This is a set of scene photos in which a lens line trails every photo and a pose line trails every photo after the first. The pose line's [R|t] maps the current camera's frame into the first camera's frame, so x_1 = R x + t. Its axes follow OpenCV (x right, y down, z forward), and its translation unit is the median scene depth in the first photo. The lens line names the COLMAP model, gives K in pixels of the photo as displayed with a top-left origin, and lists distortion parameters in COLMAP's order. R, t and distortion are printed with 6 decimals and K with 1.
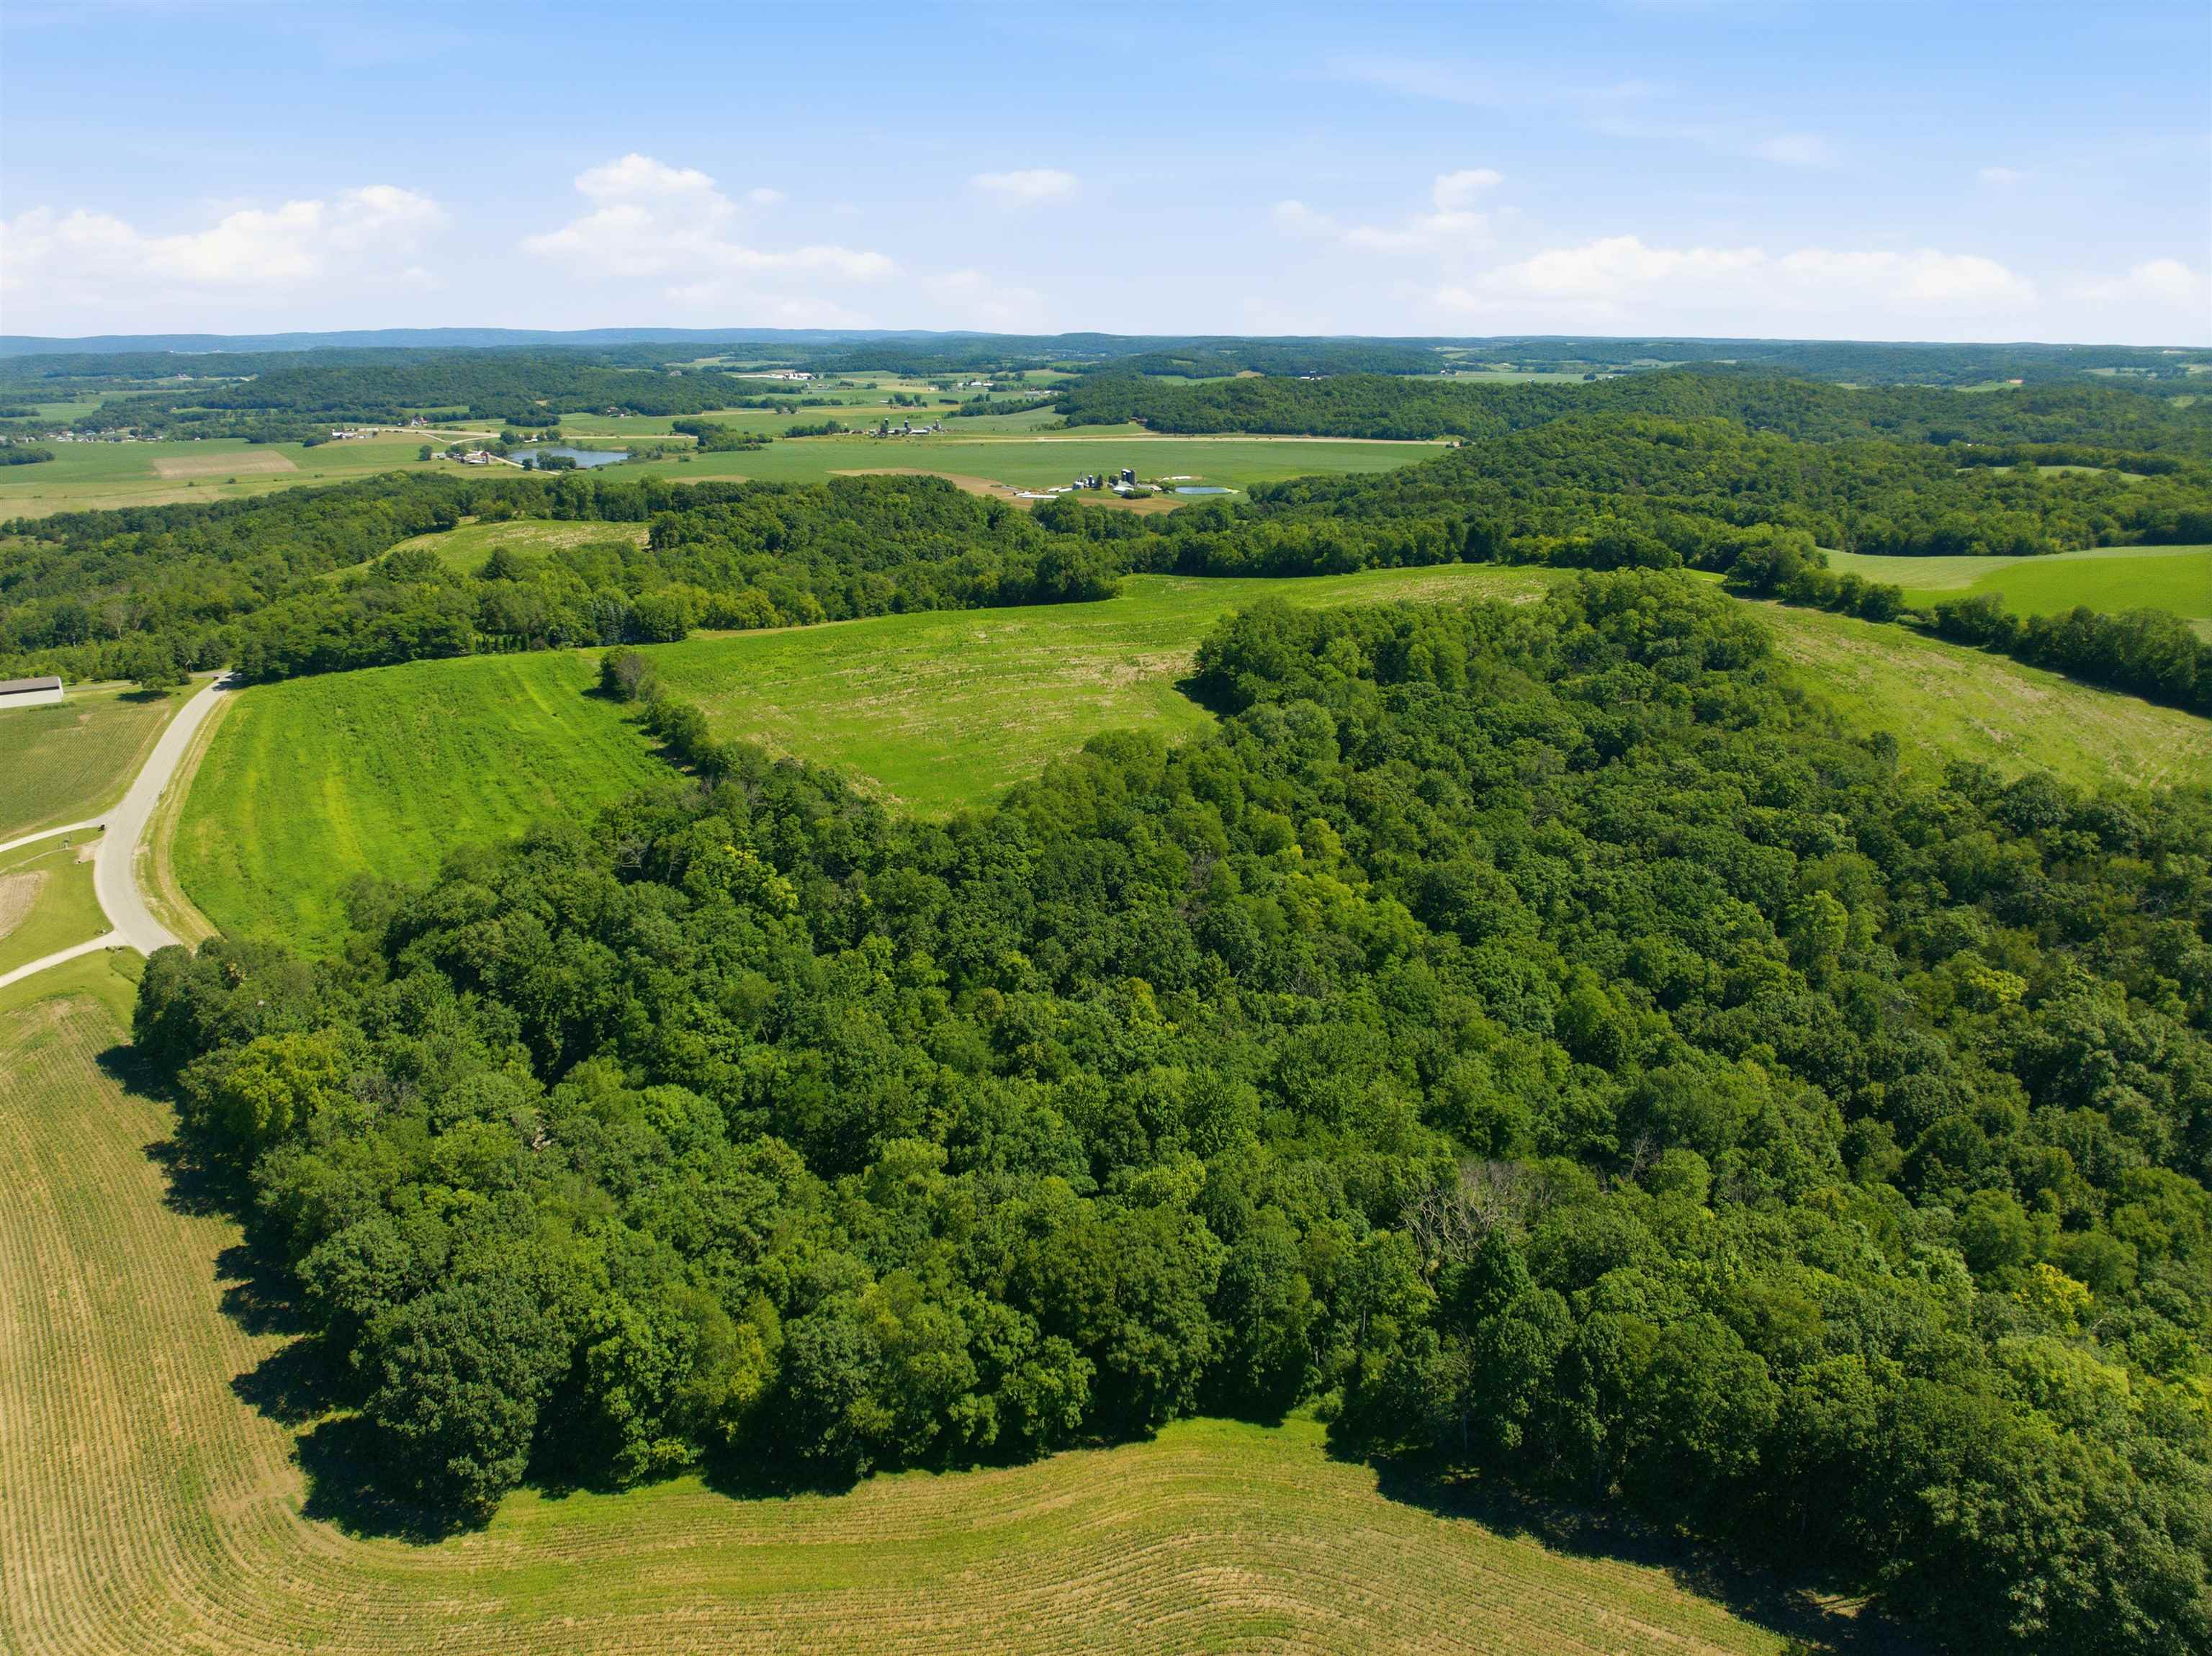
lens RADIAL K [[1555.0, 0, 1112.7], [0, 1555.0, 817.5], [0, 0, 1]] dist [-0.038286, -0.006926]
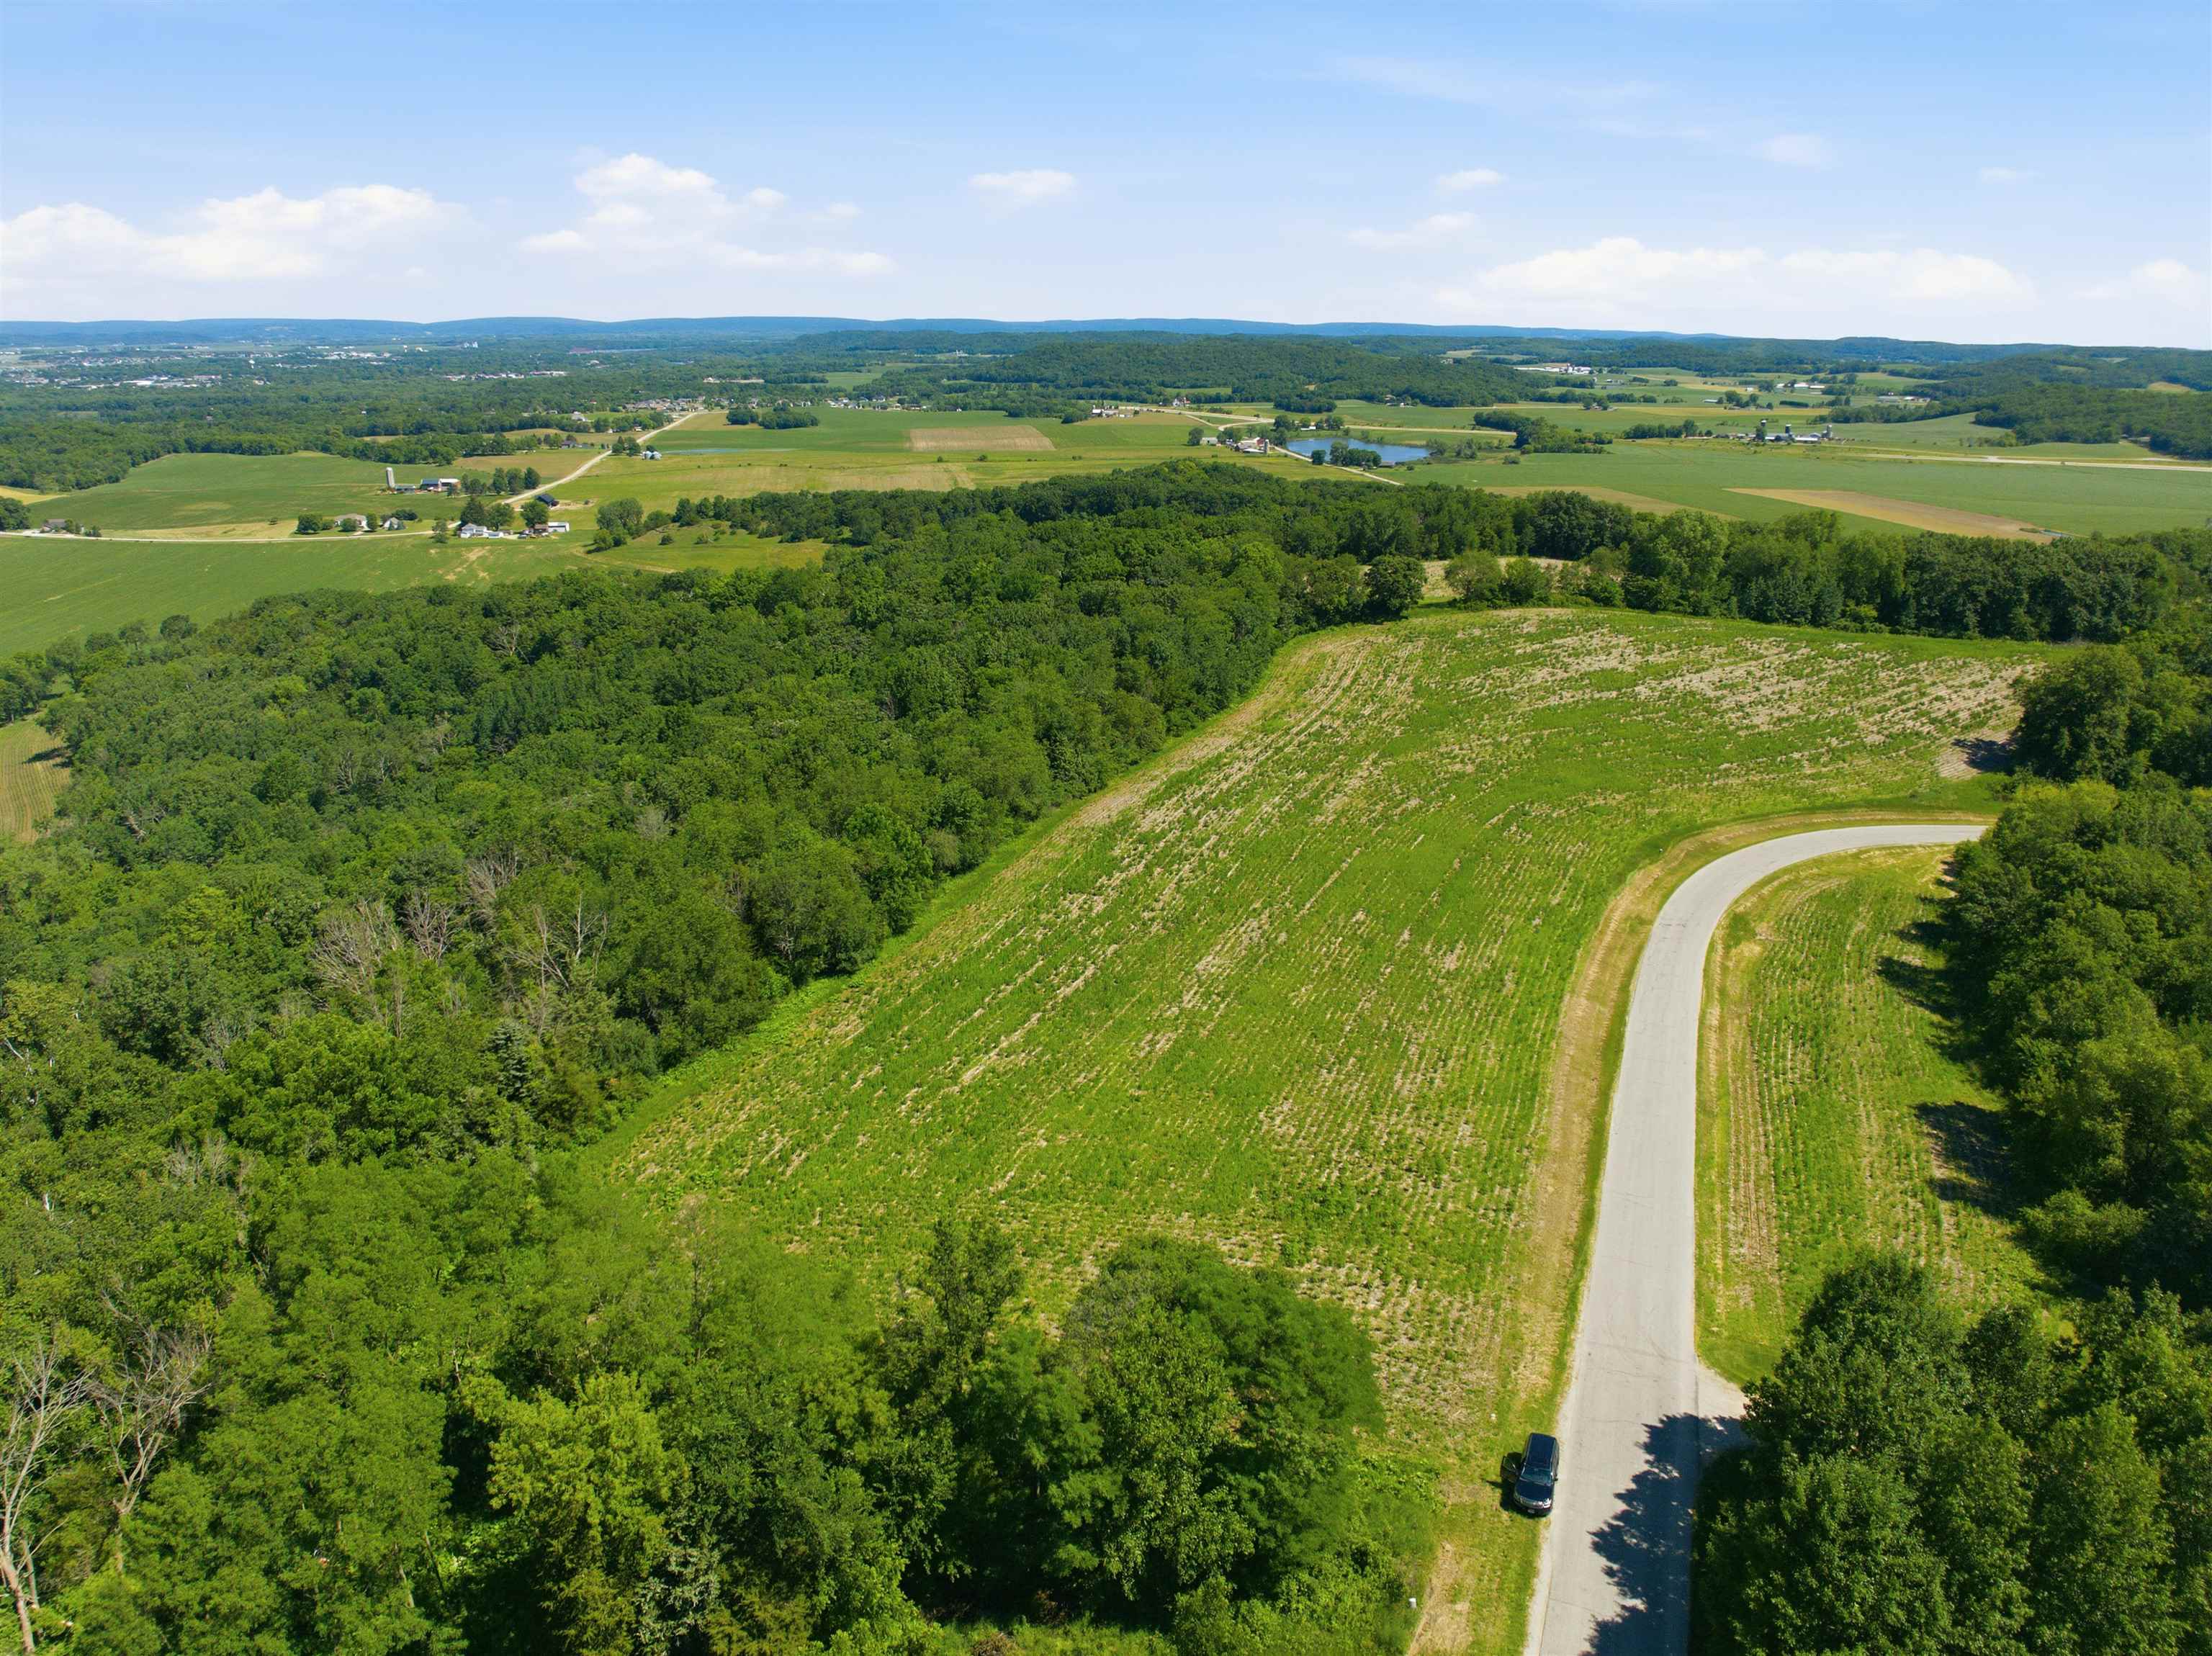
lens RADIAL K [[1555.0, 0, 1098.4], [0, 1555.0, 822.0], [0, 0, 1]] dist [-0.038286, -0.006926]
pose [[0.901527, 0.138311, -0.410024, -0.093453], [-0.137185, 0.990018, 0.032325, -0.038846], [0.410402, 0.027107, 0.911502, 0.168626]]
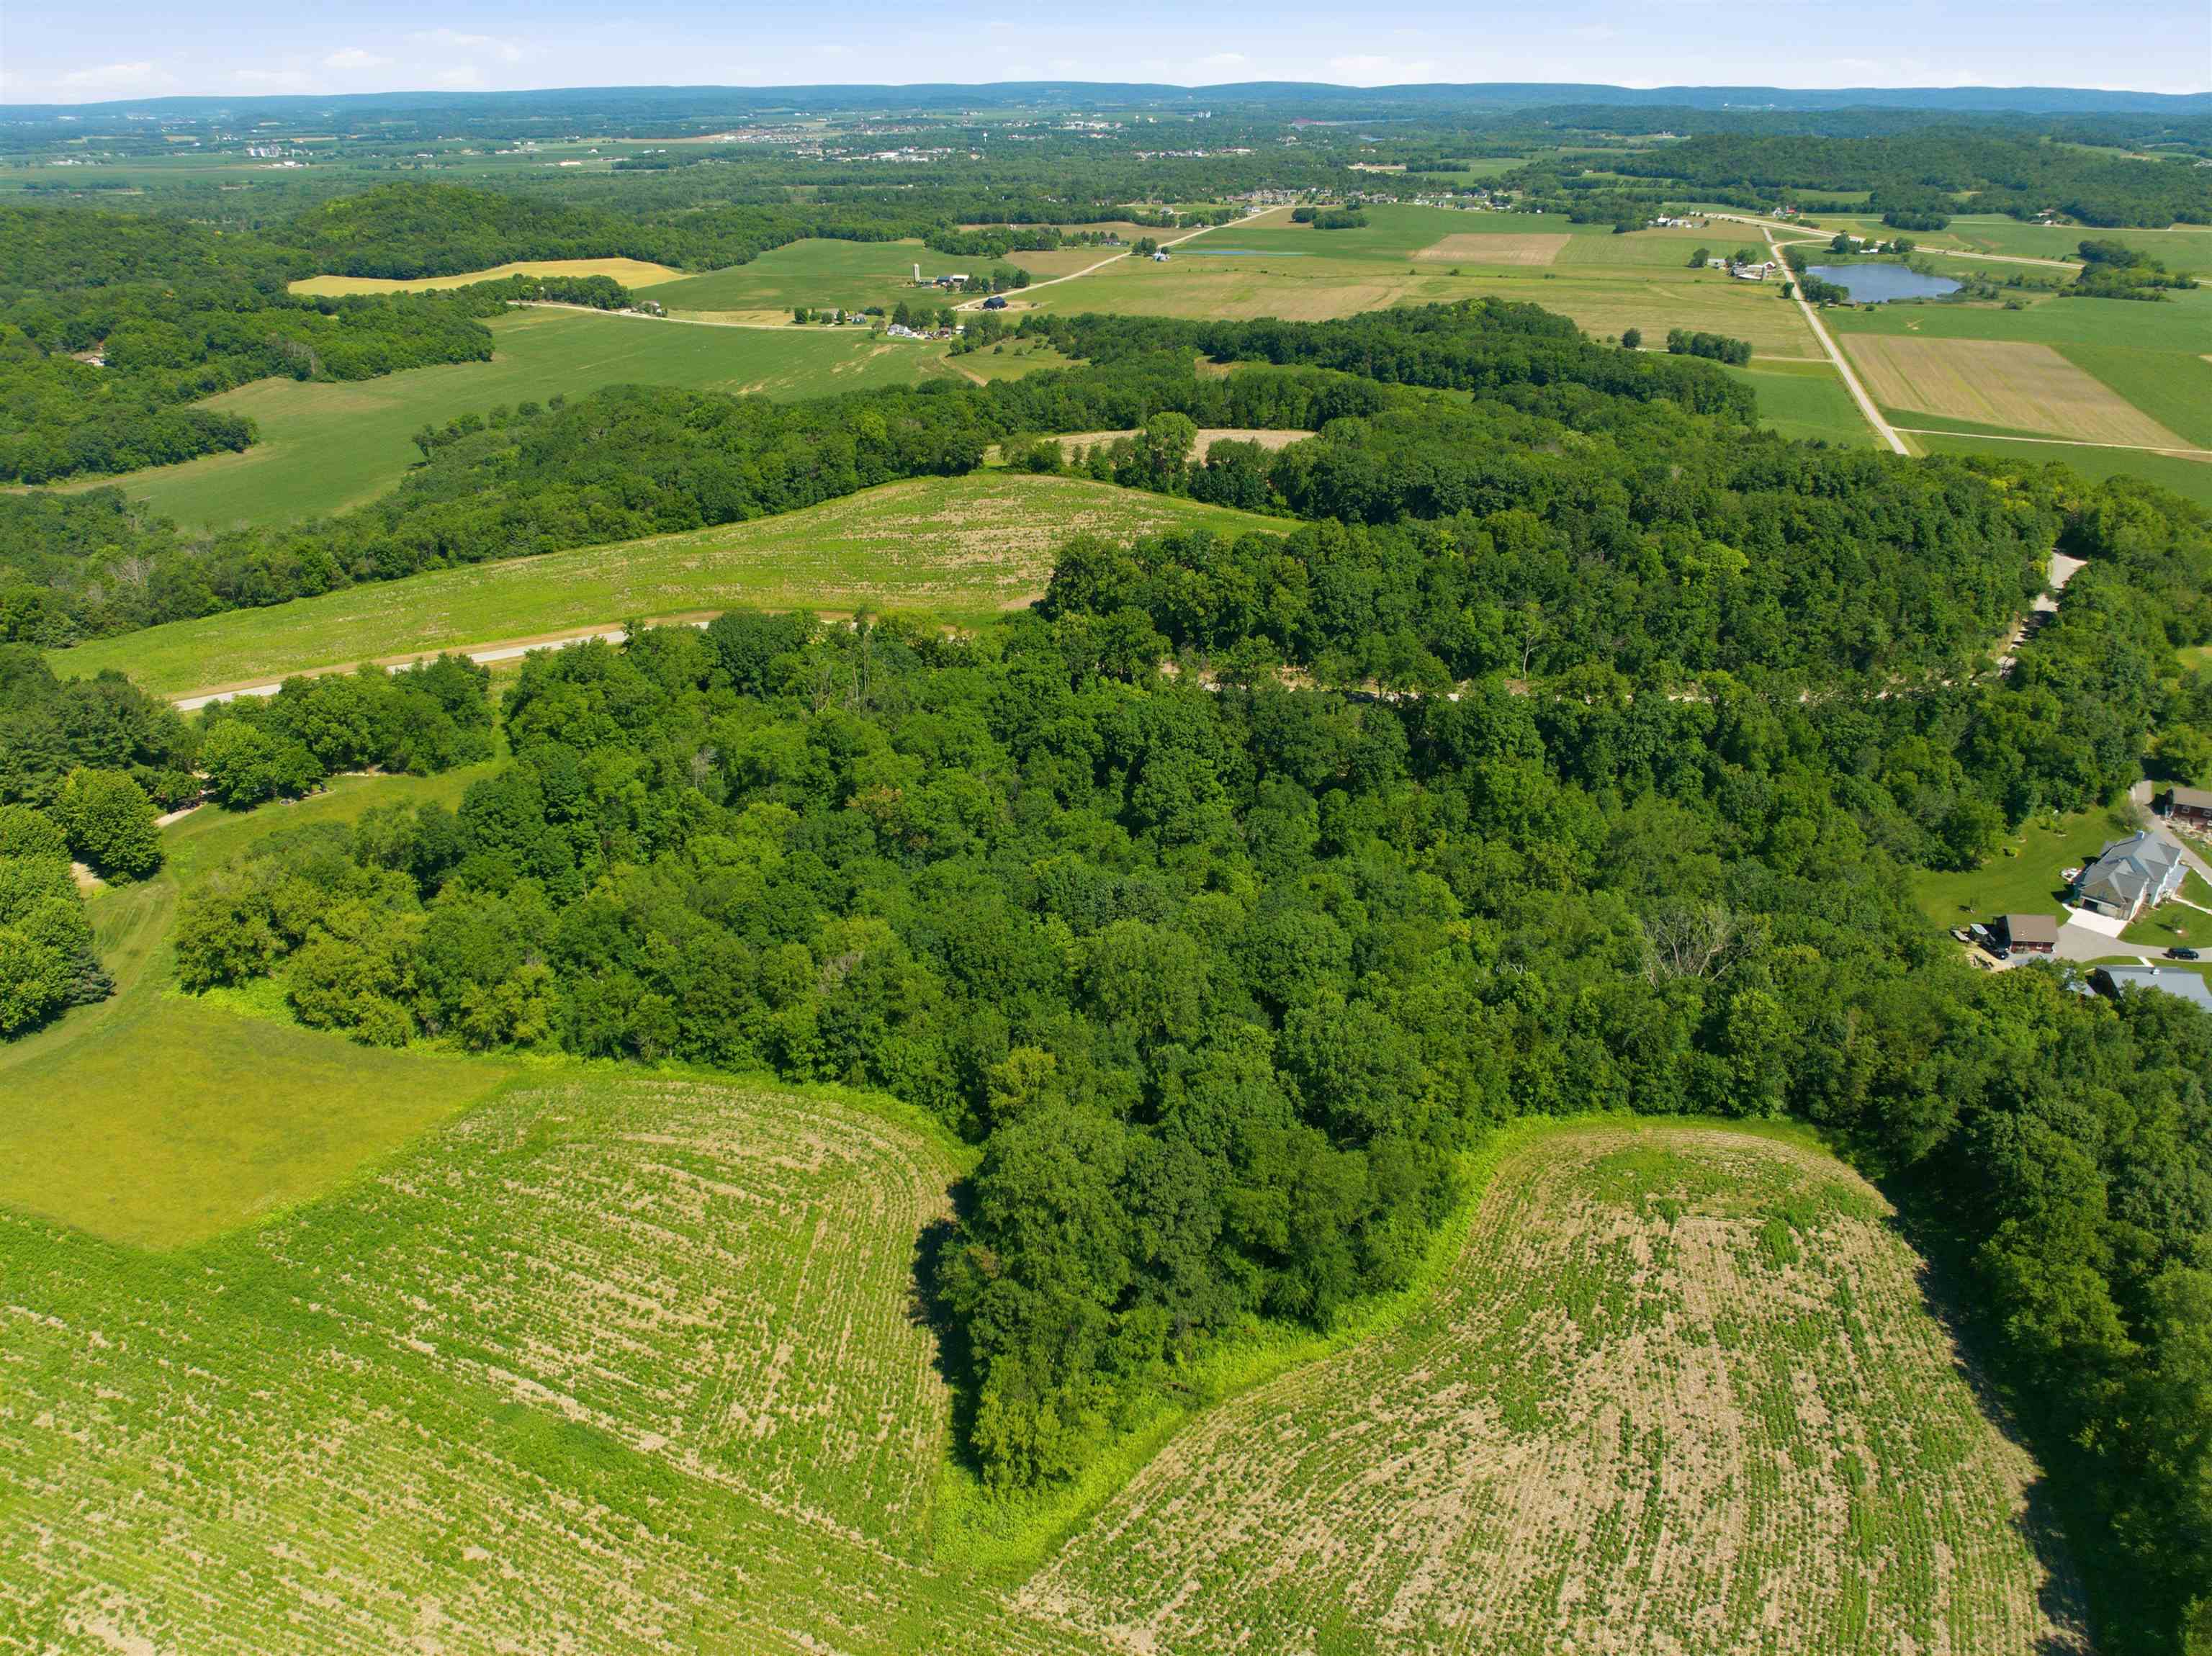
lens RADIAL K [[1555.0, 0, 1091.5], [0, 1555.0, 833.9], [0, 0, 1]] dist [-0.038286, -0.006926]
pose [[0.611709, 0.344581, -0.712092, 0.030507], [-0.234492, 0.938675, 0.252789, -0.064337], [0.755530, 0.012347, 0.654998, 0.182294]]
